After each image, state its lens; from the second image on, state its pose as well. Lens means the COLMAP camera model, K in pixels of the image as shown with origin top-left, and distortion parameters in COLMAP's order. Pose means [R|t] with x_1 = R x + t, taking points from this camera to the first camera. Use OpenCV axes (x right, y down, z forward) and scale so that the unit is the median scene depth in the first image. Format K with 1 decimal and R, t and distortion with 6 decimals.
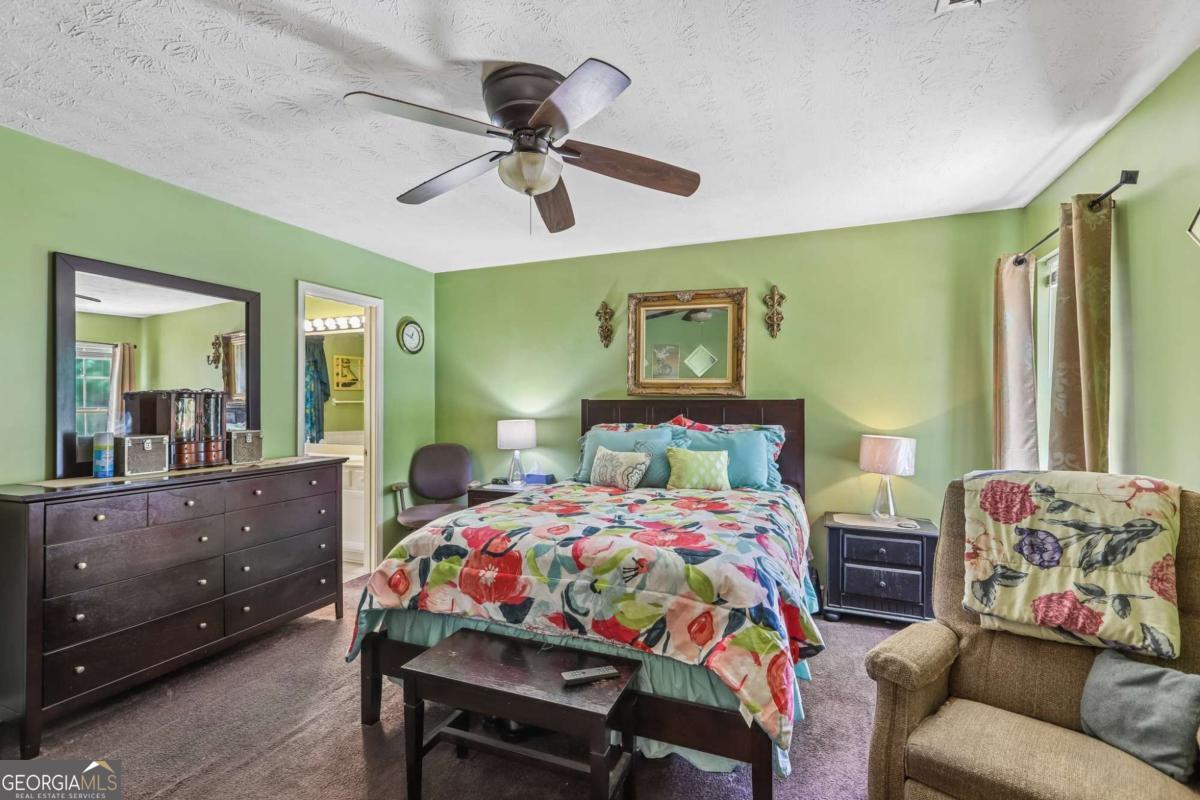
lens RADIAL K [[537.8, 0, 599.2], [0, 537.8, 401.6], [0, 0, 1]] dist [0.004924, 0.000584]
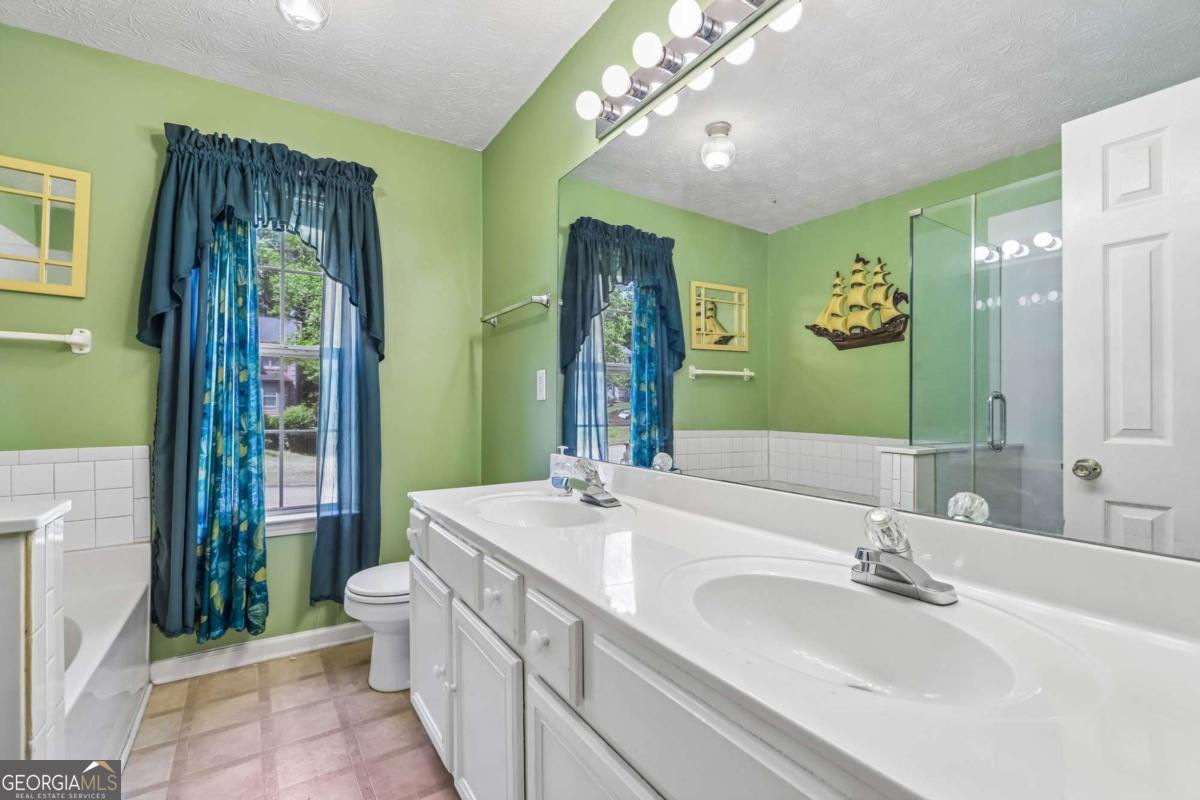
lens RADIAL K [[537.8, 0, 602.6], [0, 537.8, 399.5], [0, 0, 1]] dist [0.004924, 0.000584]
pose [[0.810464, -0.001648, -0.585786, -0.274634], [-0.000406, 0.999994, -0.003375, 0.029443], [0.585789, 0.002973, 0.810458, 0.561827]]
